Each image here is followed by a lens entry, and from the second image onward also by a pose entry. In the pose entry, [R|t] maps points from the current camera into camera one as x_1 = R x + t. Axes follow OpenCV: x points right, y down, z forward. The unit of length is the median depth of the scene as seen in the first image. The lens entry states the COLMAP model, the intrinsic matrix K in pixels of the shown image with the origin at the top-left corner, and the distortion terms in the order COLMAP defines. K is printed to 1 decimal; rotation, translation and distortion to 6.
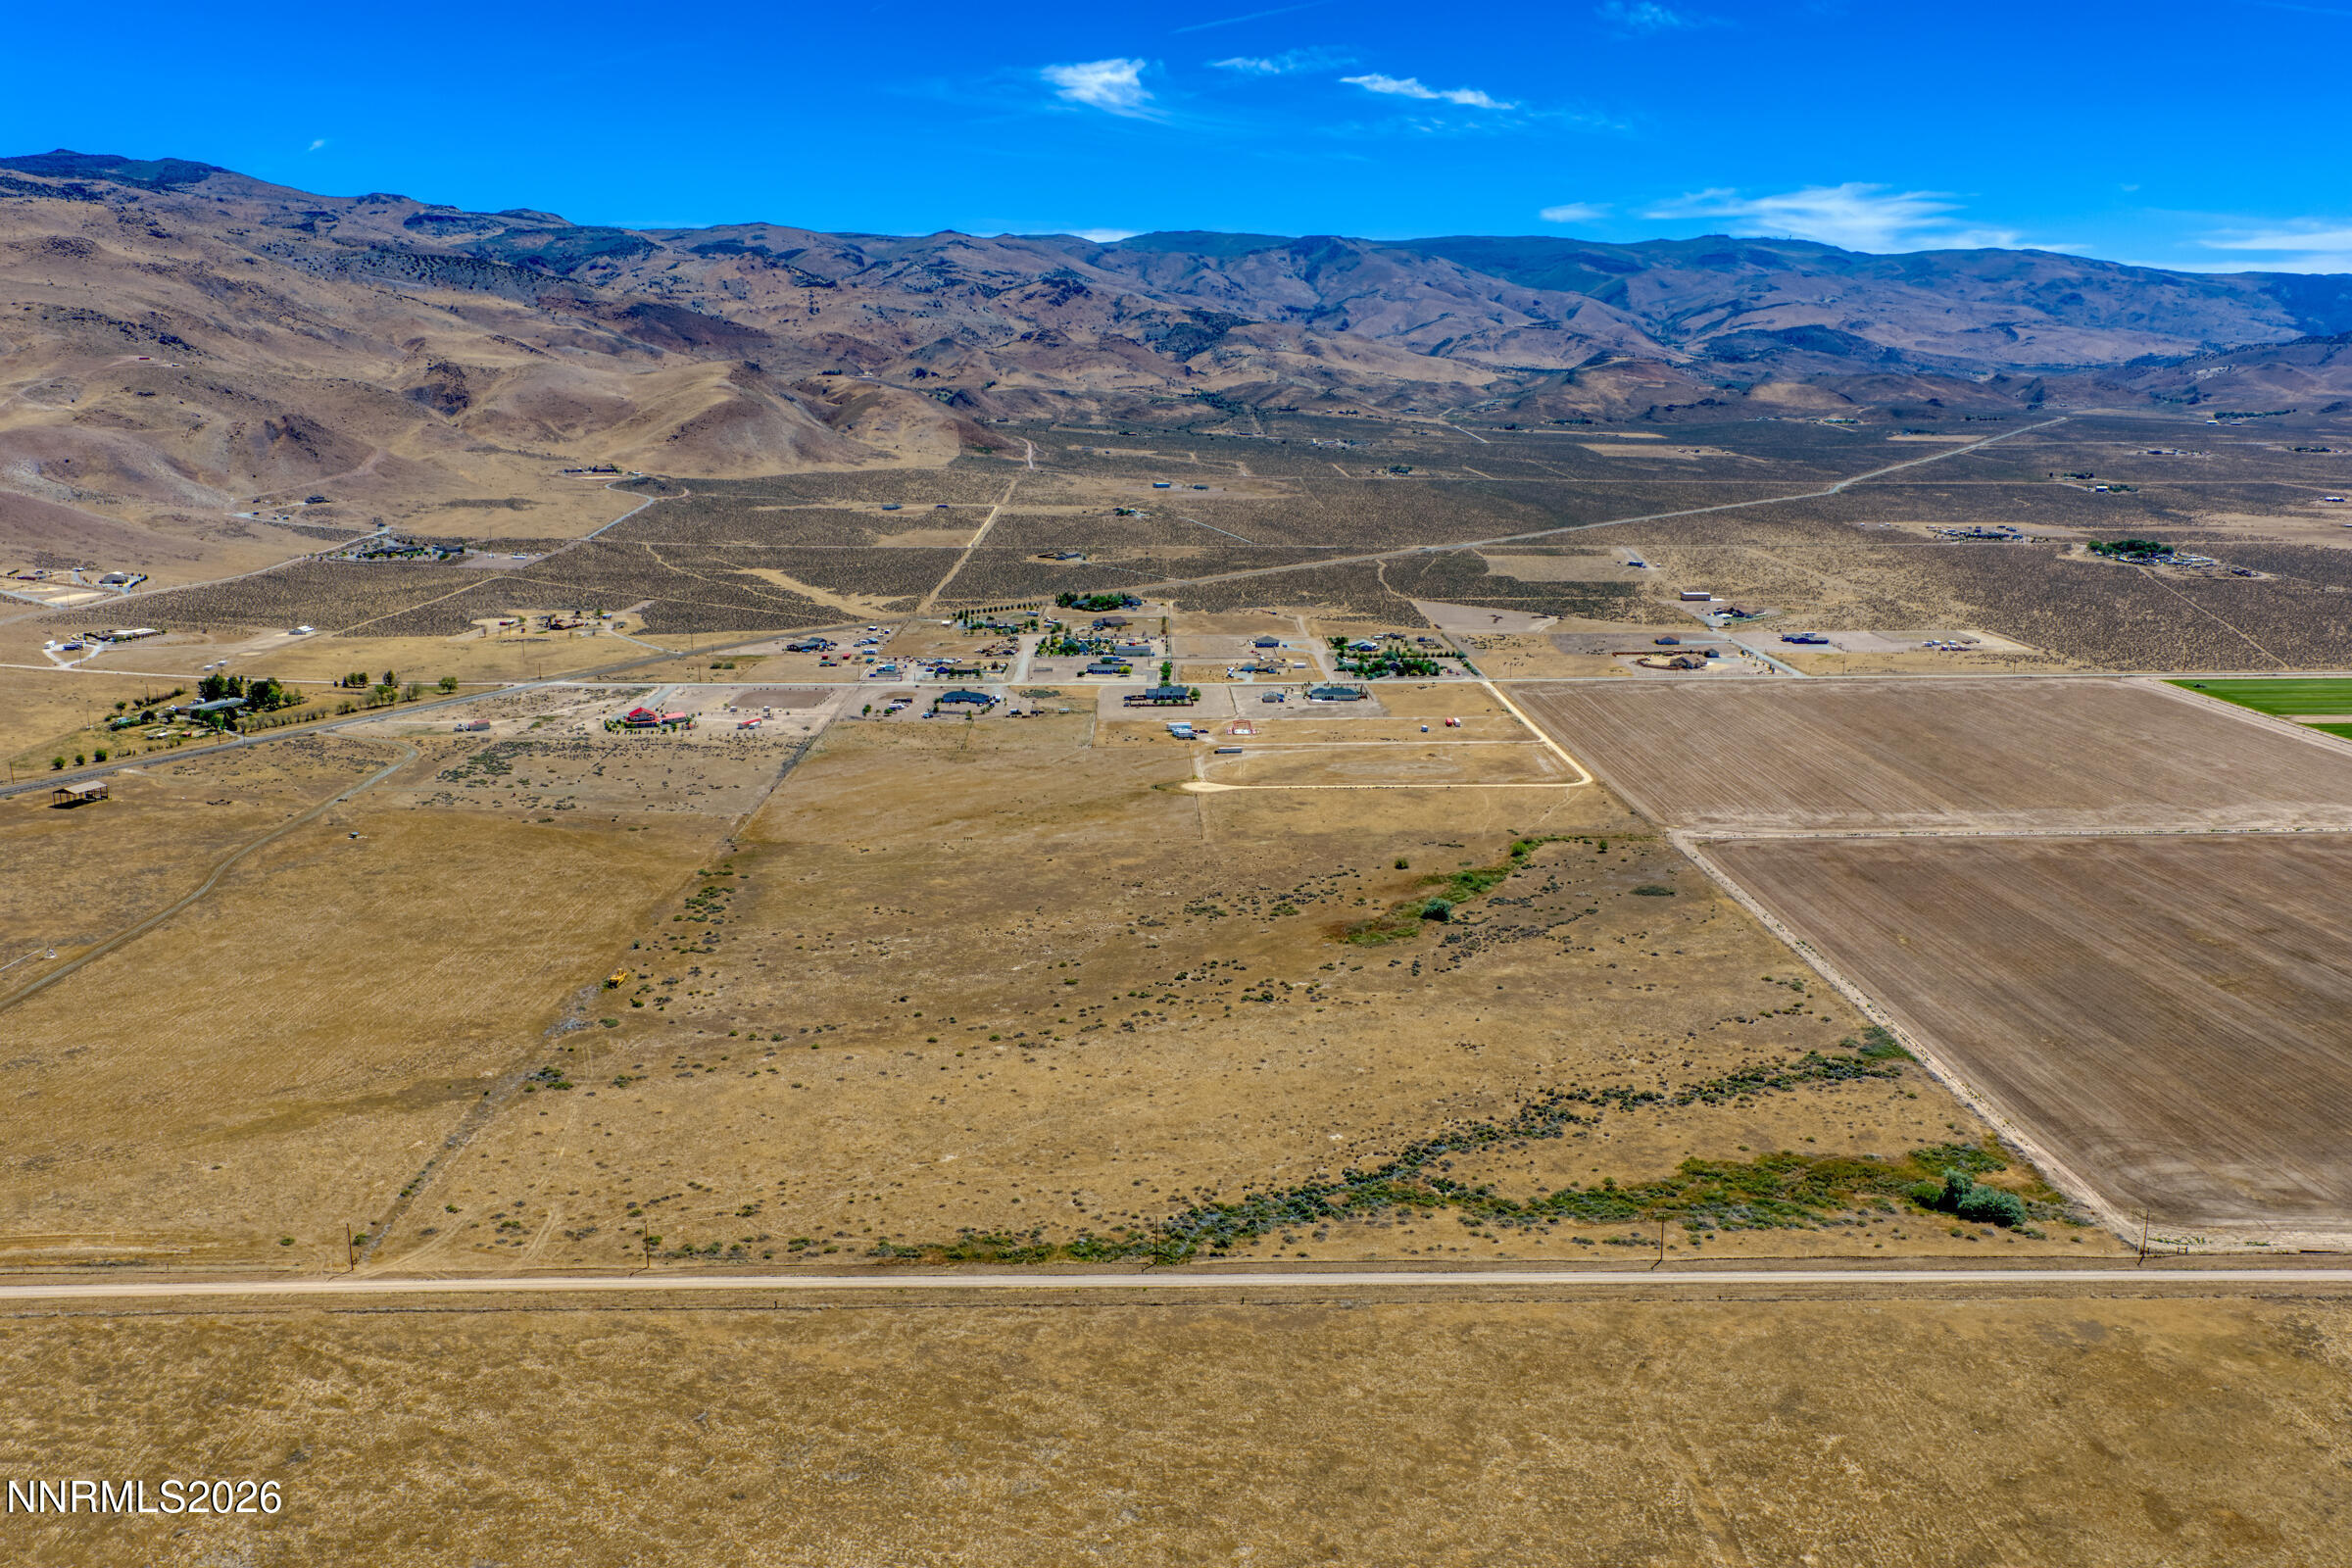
lens RADIAL K [[1907.7, 0, 1183.1], [0, 1907.7, 818.0], [0, 0, 1]] dist [0.057707, -0.096843]
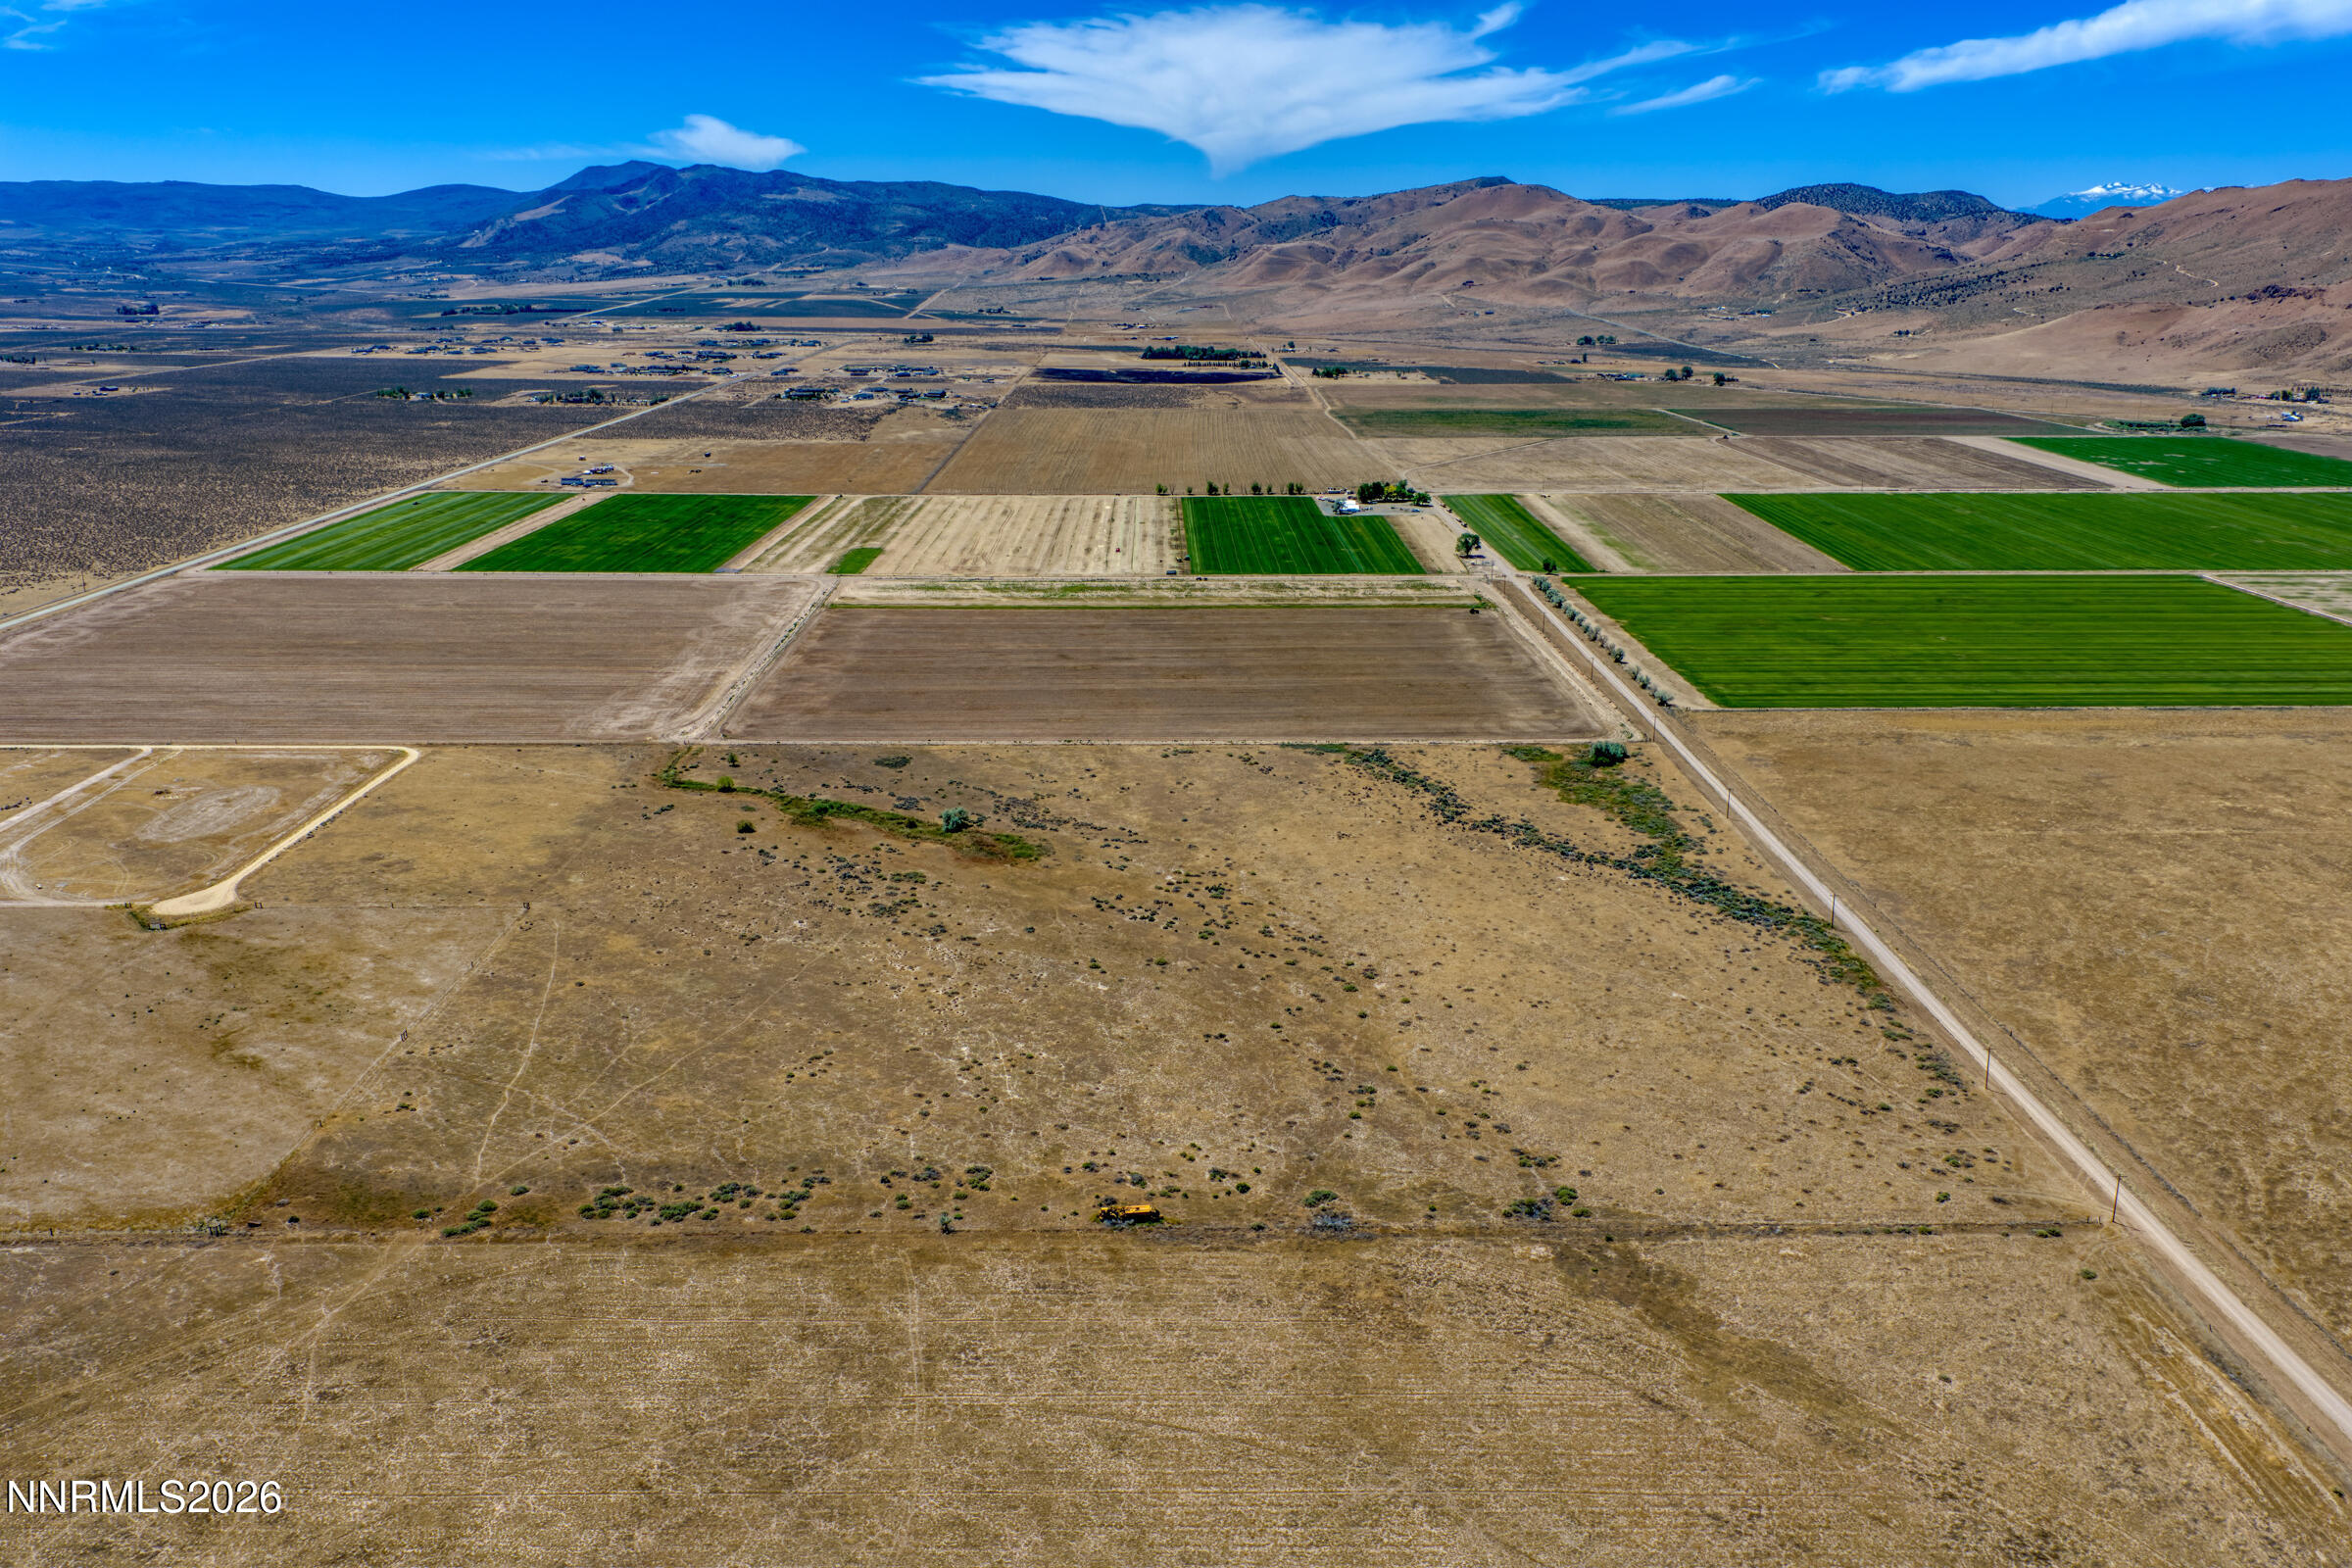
lens RADIAL K [[1907.7, 0, 1183.1], [0, 1907.7, 818.0], [0, 0, 1]] dist [0.057707, -0.096843]
pose [[0.002895, -0.285763, 0.958296, -0.704471], [0.226012, 0.933690, 0.277743, -0.173224], [-0.974120, 0.215782, 0.067289, 0.735855]]
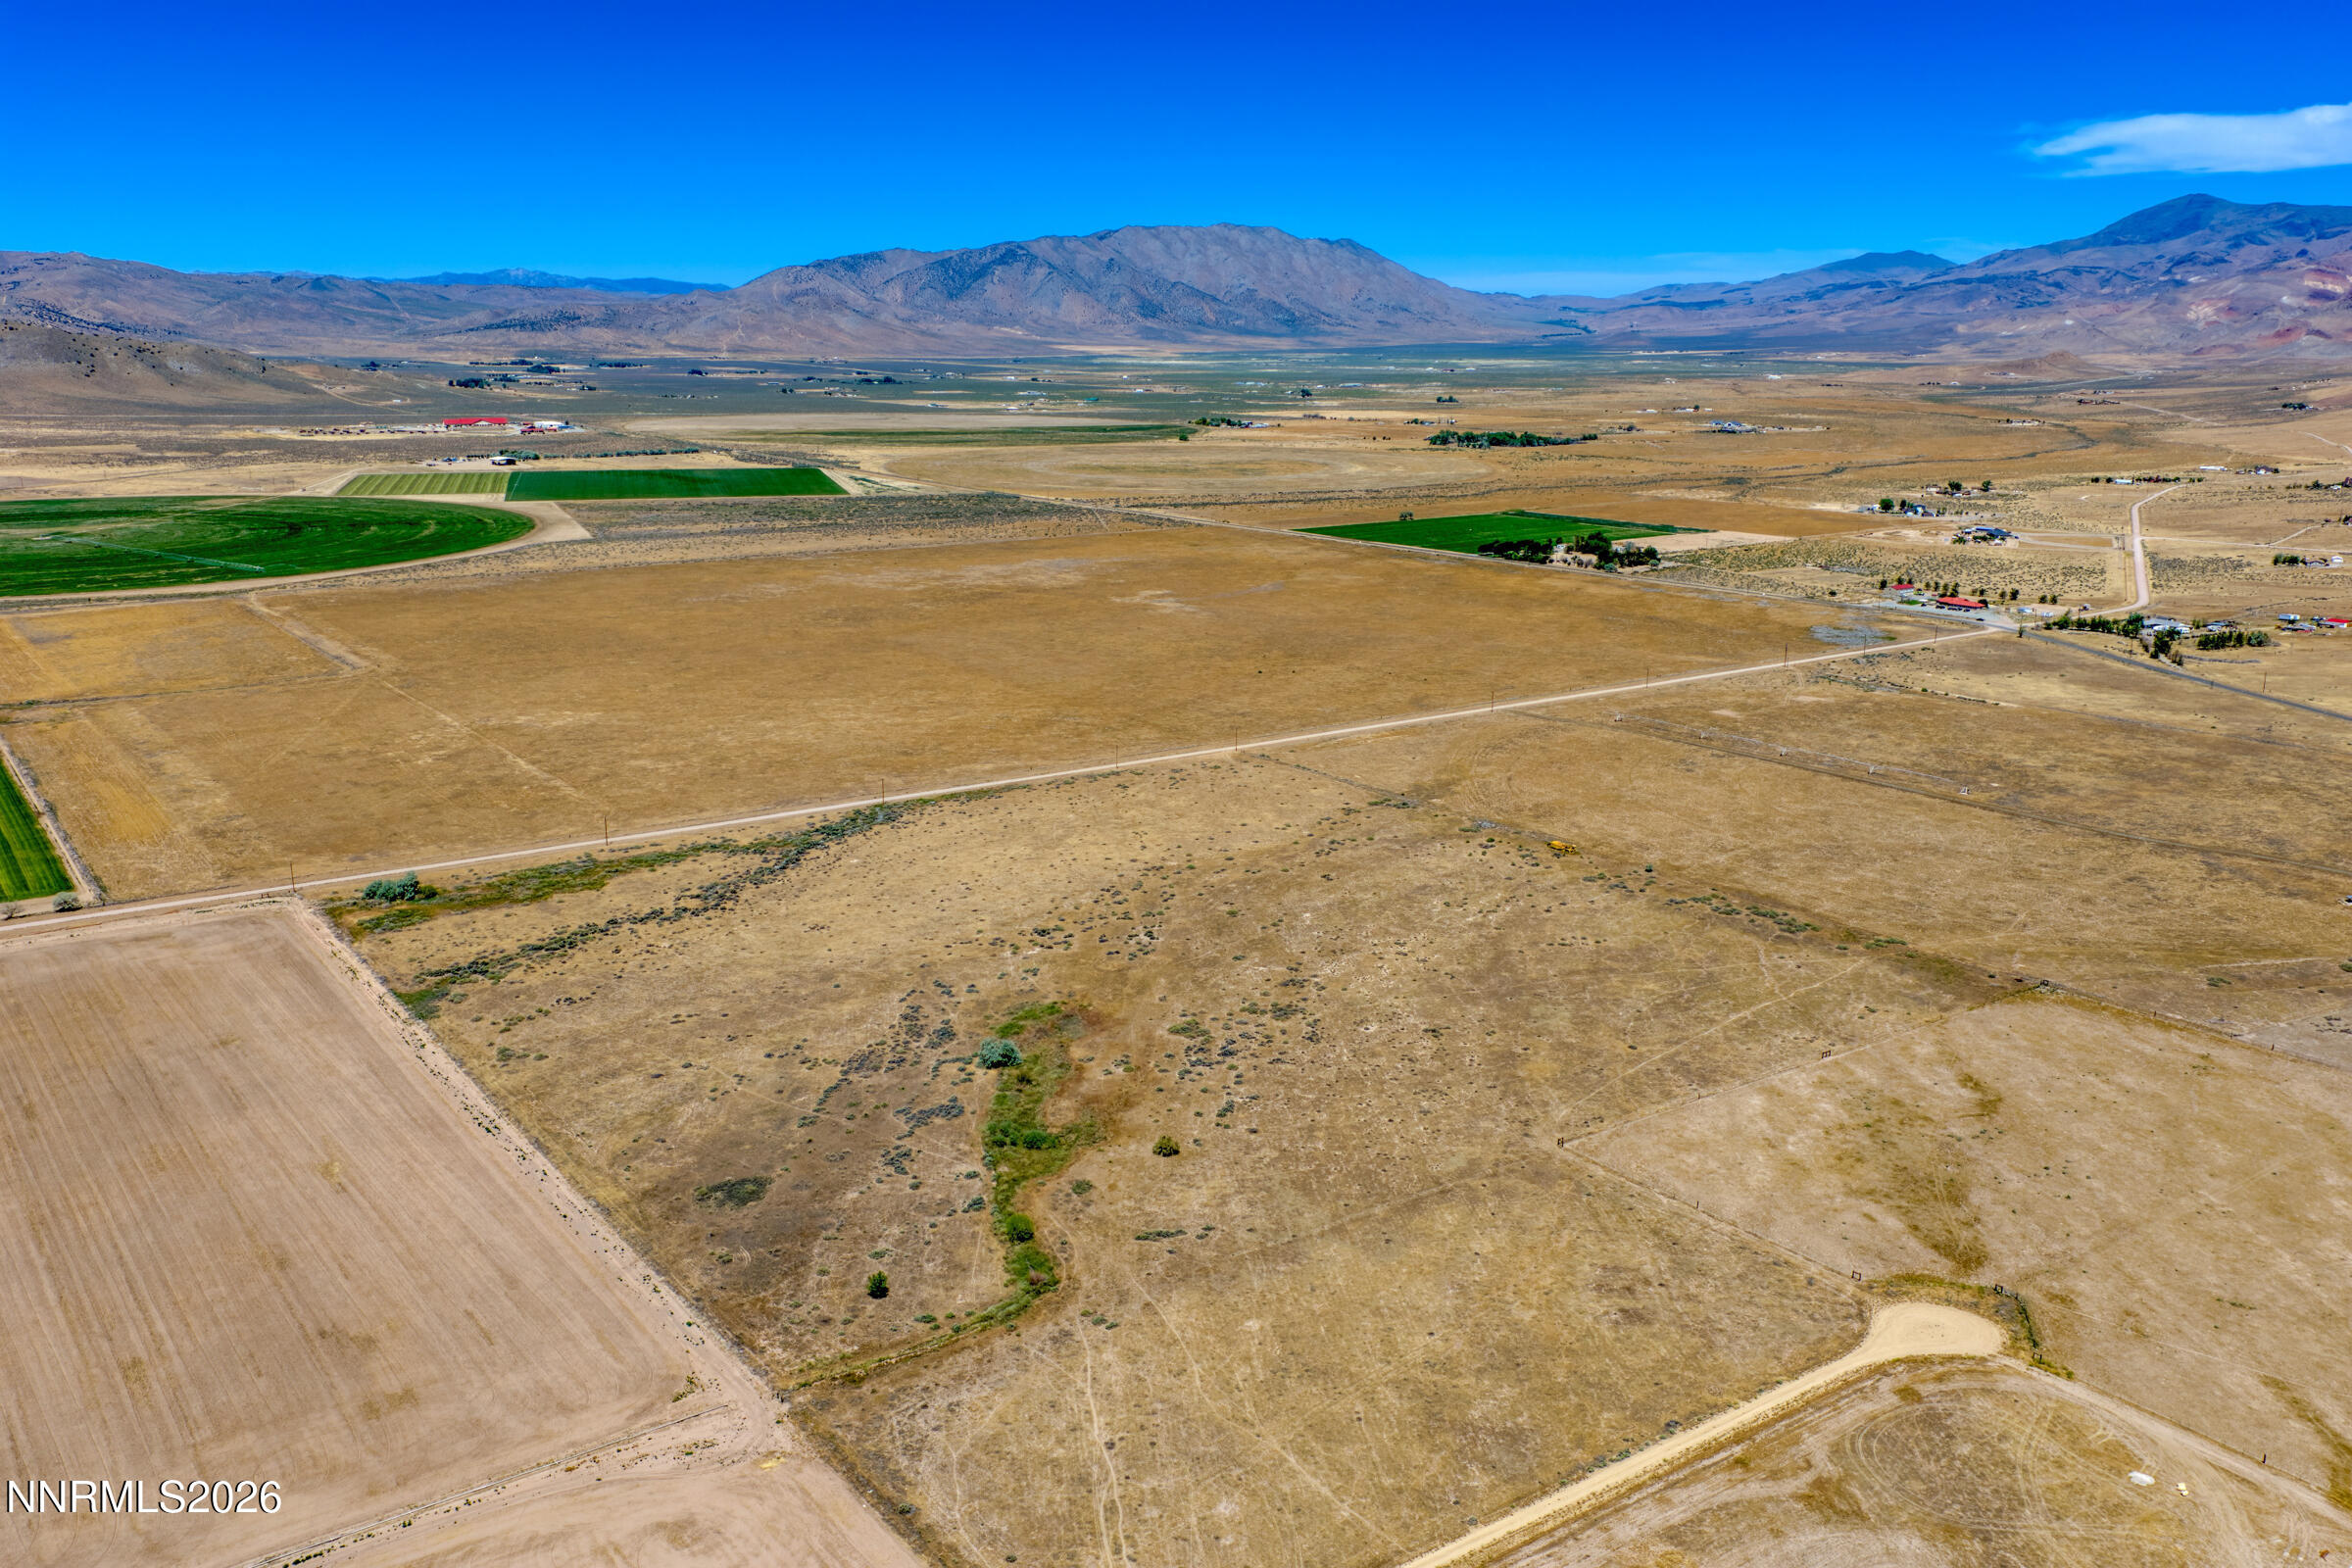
lens RADIAL K [[1907.7, 0, 1183.1], [0, 1907.7, 818.0], [0, 0, 1]] dist [0.057707, -0.096843]
pose [[-0.825327, 0.143849, -0.546024, 0.410050], [-0.126643, 0.895212, 0.427266, -0.313166], [0.550269, 0.421785, -0.720626, 1.362174]]
